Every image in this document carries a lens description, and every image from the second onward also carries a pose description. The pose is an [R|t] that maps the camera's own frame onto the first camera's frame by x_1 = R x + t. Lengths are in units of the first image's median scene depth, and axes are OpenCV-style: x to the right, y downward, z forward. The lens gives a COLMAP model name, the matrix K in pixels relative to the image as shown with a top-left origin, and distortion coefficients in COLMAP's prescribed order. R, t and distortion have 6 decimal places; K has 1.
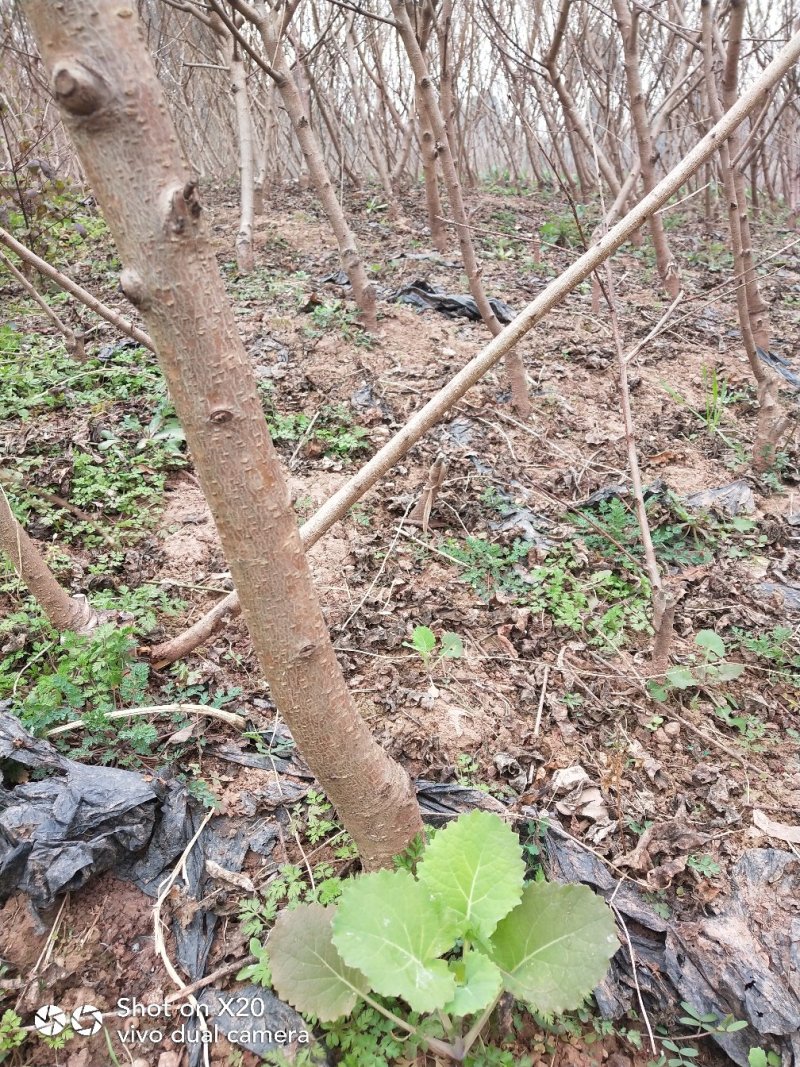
lens RADIAL K [[841.7, 0, 402.5], [0, 841.7, 531.5], [0, 0, 1]] dist [0.006013, 0.028368]
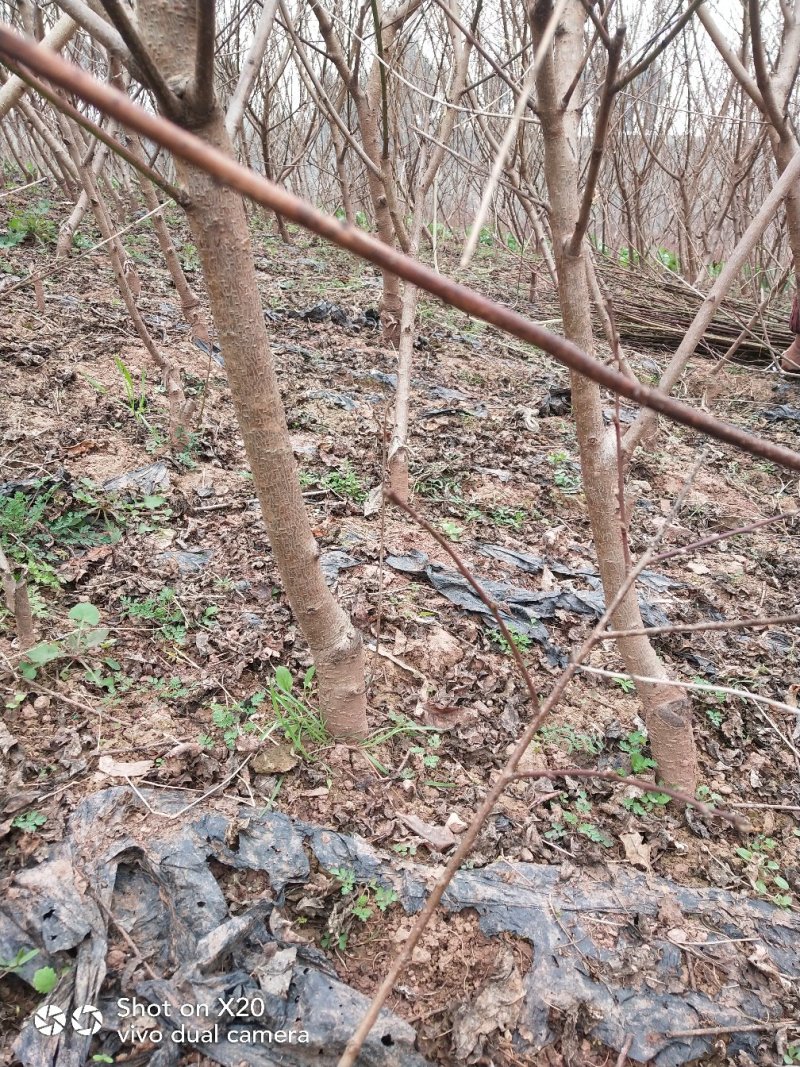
lens RADIAL K [[841.7, 0, 400.4], [0, 841.7, 535.7], [0, 0, 1]] dist [0.006013, 0.028368]
pose [[0.876458, -0.143009, 0.459751, 0.187432], [0.143006, 0.989101, 0.035043, 0.042535], [-0.459751, 0.035033, 0.887356, -0.087323]]
